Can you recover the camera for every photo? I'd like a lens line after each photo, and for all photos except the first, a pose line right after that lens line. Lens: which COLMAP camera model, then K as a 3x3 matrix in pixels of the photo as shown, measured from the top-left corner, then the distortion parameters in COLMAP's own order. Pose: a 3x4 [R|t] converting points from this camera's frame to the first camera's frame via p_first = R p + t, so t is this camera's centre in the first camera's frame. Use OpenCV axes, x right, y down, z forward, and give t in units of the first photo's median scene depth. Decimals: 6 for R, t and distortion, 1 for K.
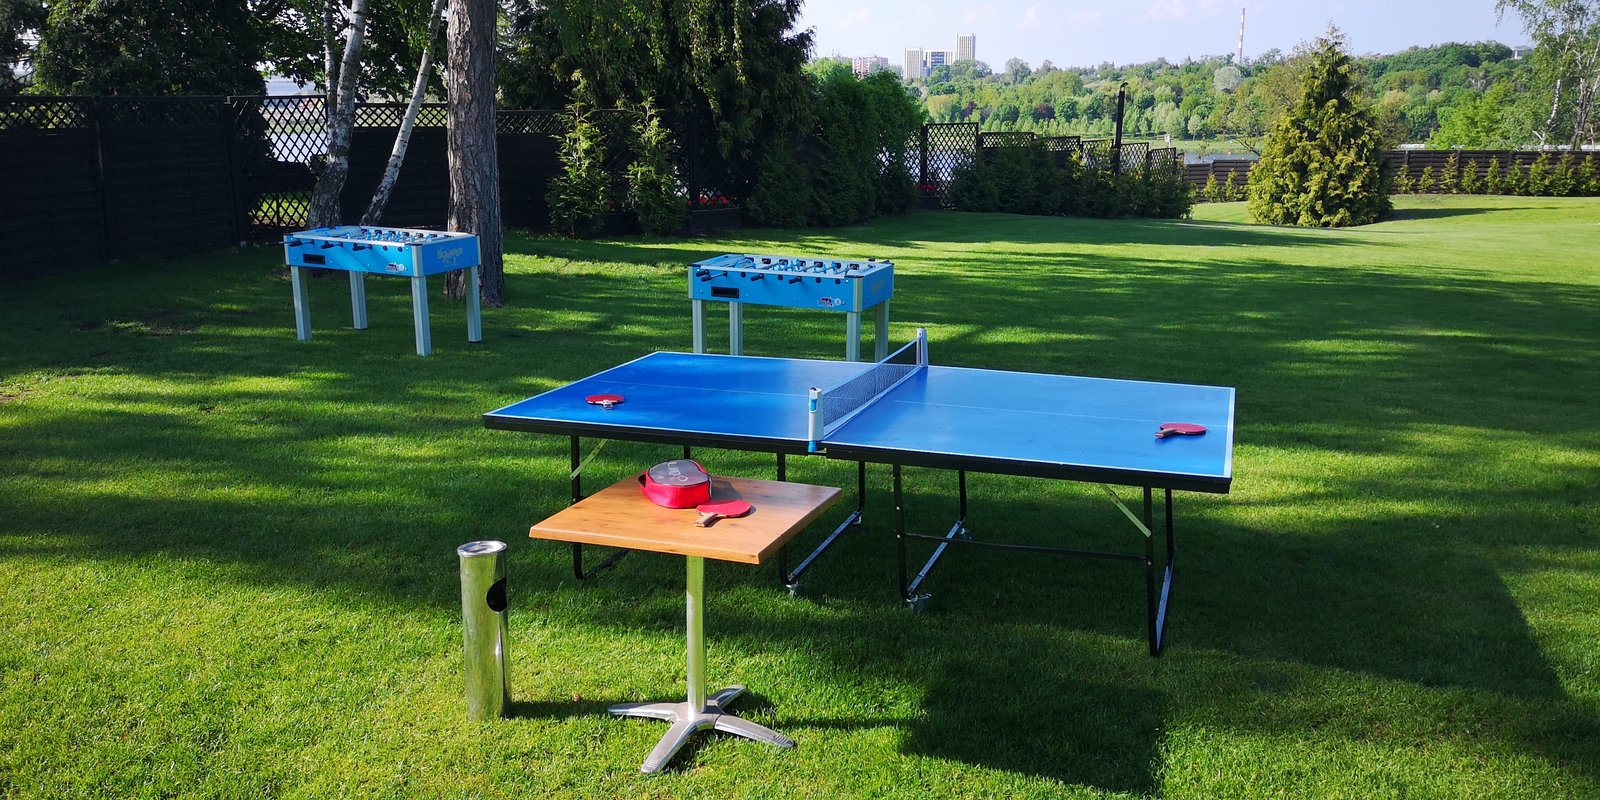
lens RADIAL K [[1214.2, 0, 800.0], [0, 1214.2, 400.0], [0, 0, 1]] dist [0.072469, -0.077104]
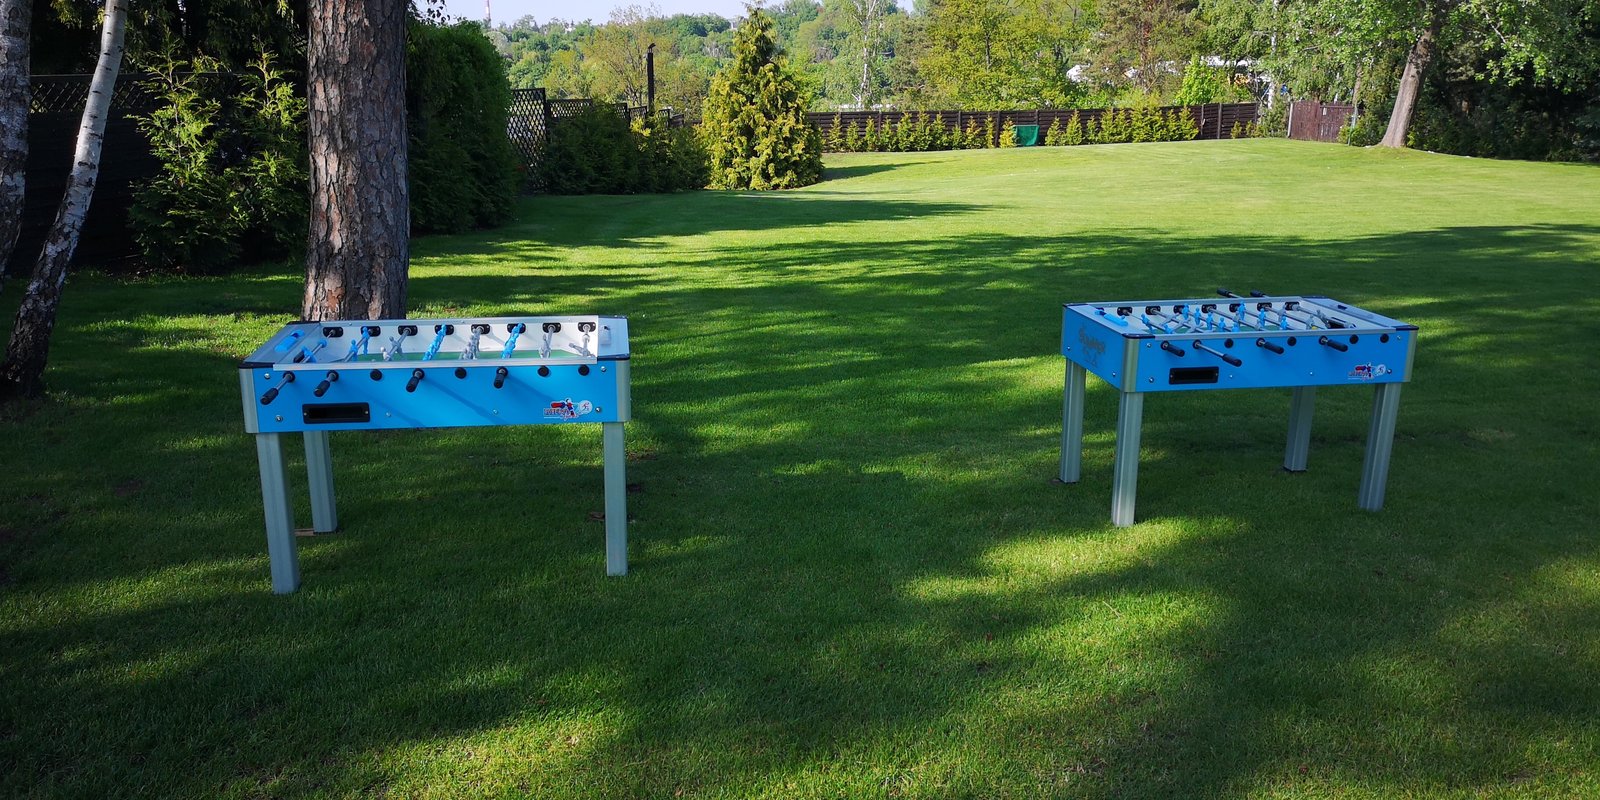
lens RADIAL K [[1214.2, 0, 800.0], [0, 1214.2, 400.0], [0, 0, 1]] dist [0.072469, -0.077104]
pose [[0.842264, -0.144659, 0.519293, -0.112625], [0.130279, 0.989390, 0.064307, -0.029343], [-0.523086, 0.013489, 0.852173, 0.123057]]
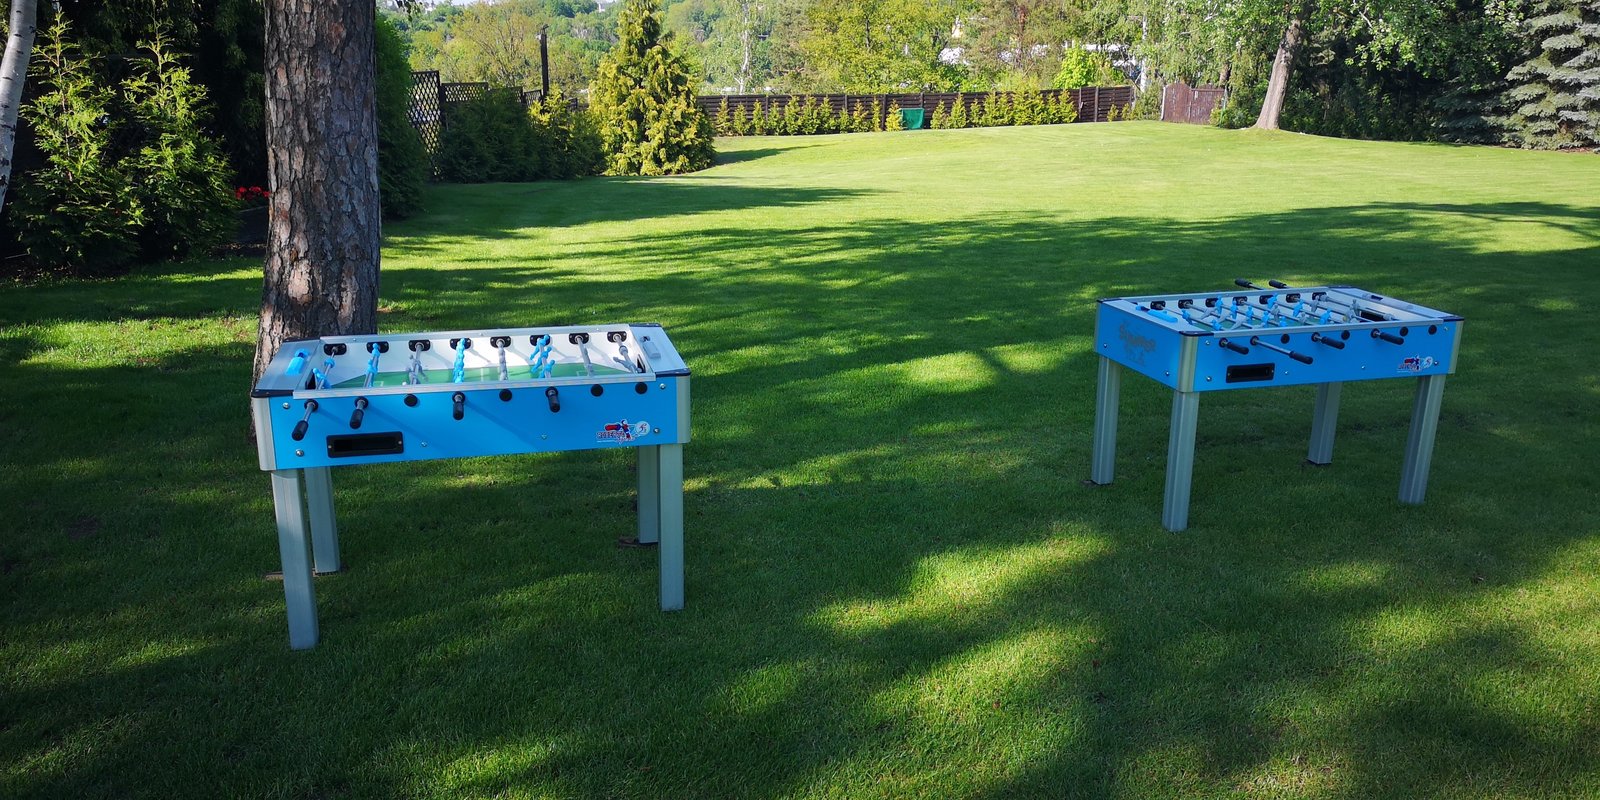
lens RADIAL K [[1214.2, 0, 800.0], [0, 1214.2, 400.0], [0, 0, 1]] dist [0.072469, -0.077104]
pose [[0.782834, -0.173380, 0.597587, -0.120731], [0.148578, 0.984699, 0.091058, -0.033498], [-0.604231, 0.017505, 0.796617, 0.139323]]
